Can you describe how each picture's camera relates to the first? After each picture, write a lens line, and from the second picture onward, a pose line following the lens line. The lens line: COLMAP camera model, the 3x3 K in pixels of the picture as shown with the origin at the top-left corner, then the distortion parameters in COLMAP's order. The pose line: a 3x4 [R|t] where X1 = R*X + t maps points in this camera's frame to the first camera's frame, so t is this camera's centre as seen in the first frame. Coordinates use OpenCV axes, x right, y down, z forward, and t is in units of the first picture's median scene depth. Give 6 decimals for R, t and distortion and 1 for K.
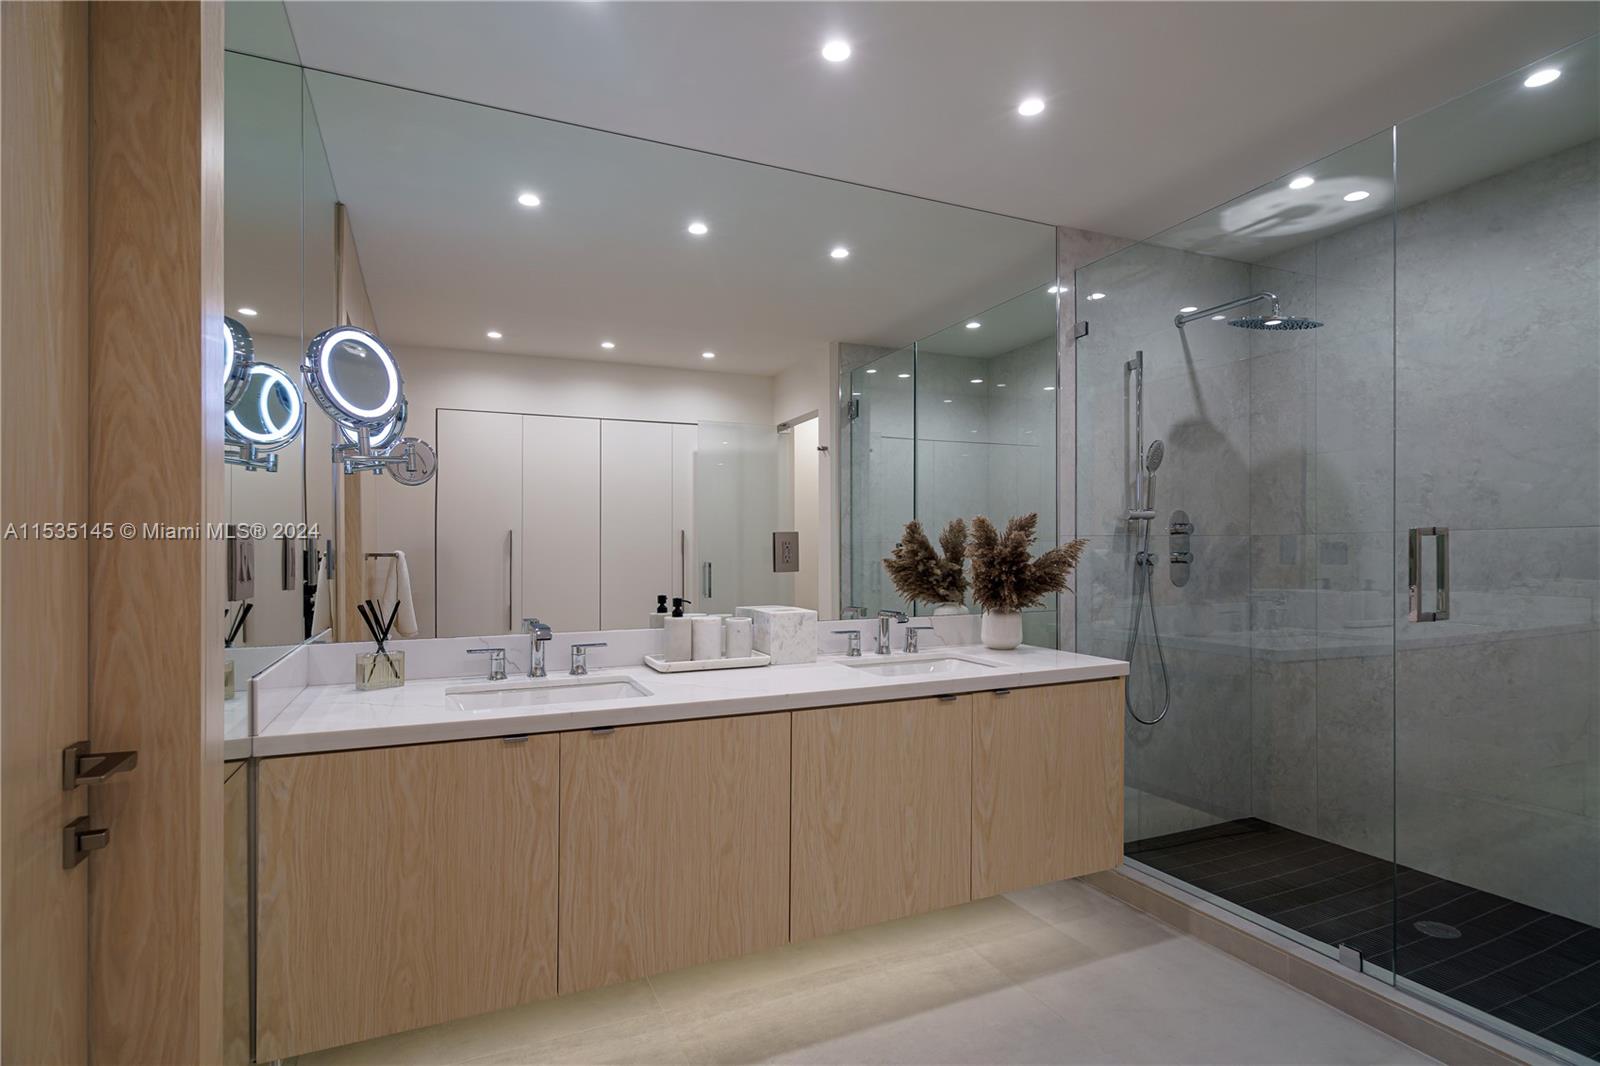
lens RADIAL K [[821.6, 0, 780.3], [0, 821.6, 553.2], [0, 0, 1]] dist [0.002594, 0.001531]
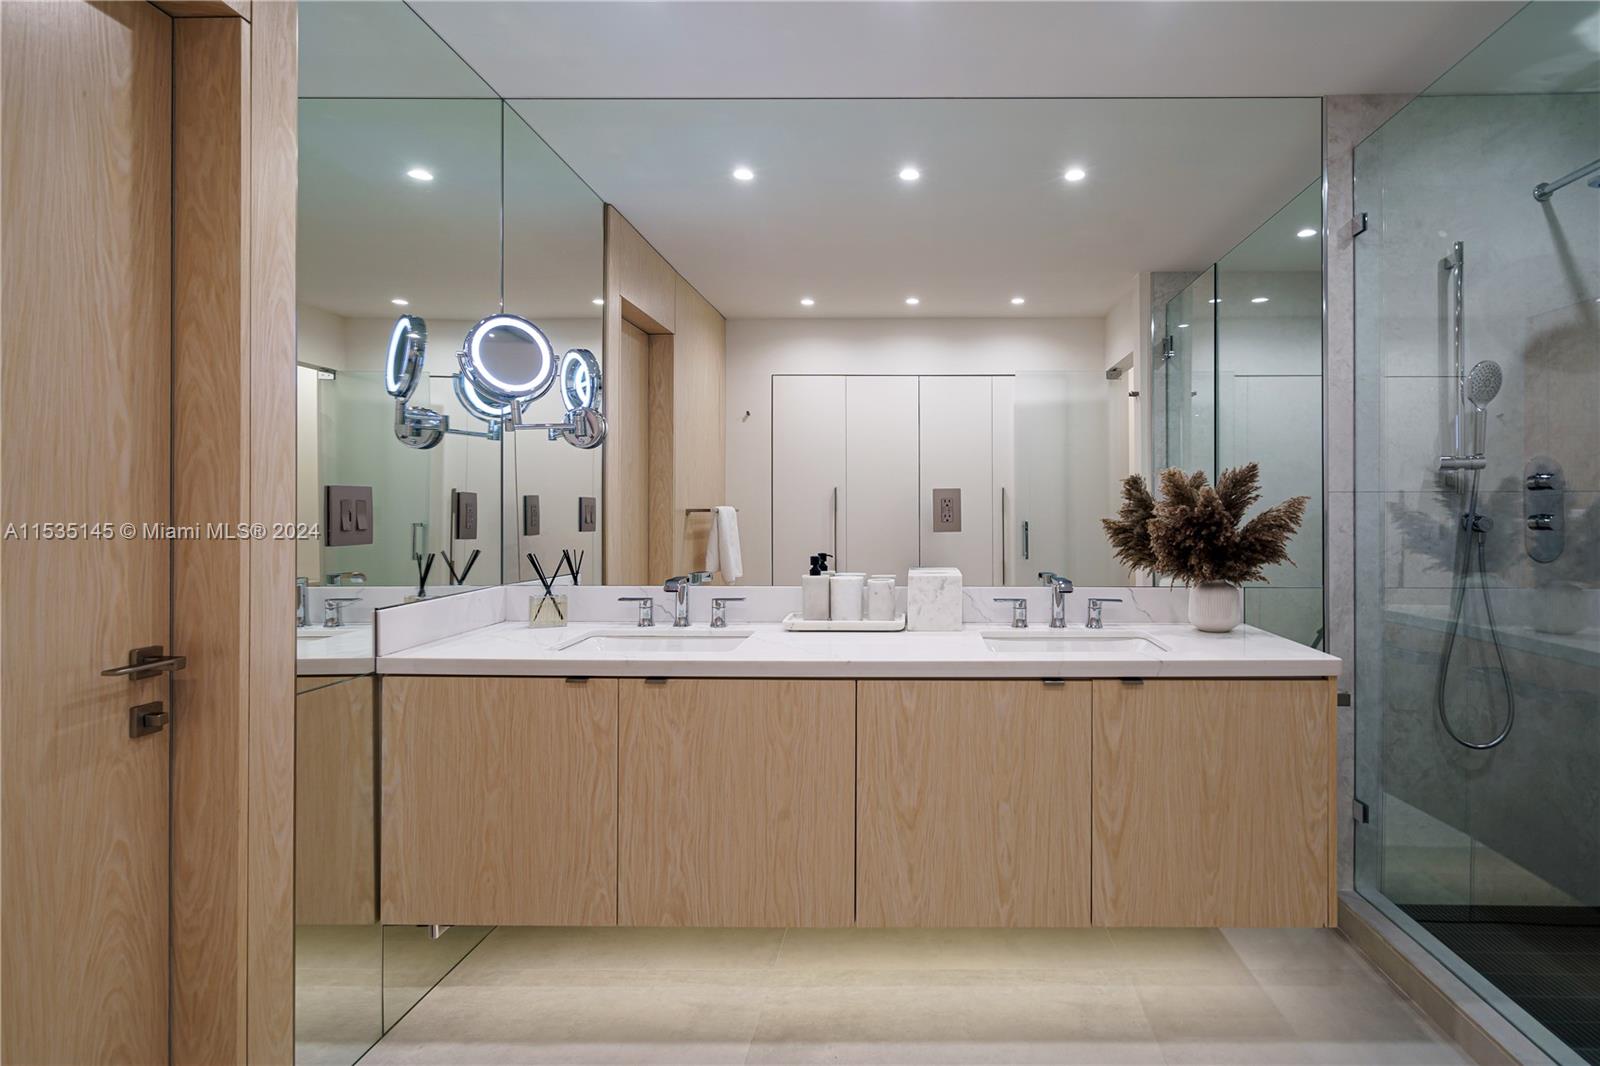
lens RADIAL K [[821.6, 0, 714.4], [0, 821.6, 505.7], [0, 0, 1]] dist [0.002594, 0.001531]
pose [[0.904321, 0.005021, -0.426824, 0.201949], [-0.007278, 0.999967, -0.003658, -0.001558], [0.426791, 0.006415, 0.904327, 0.059977]]
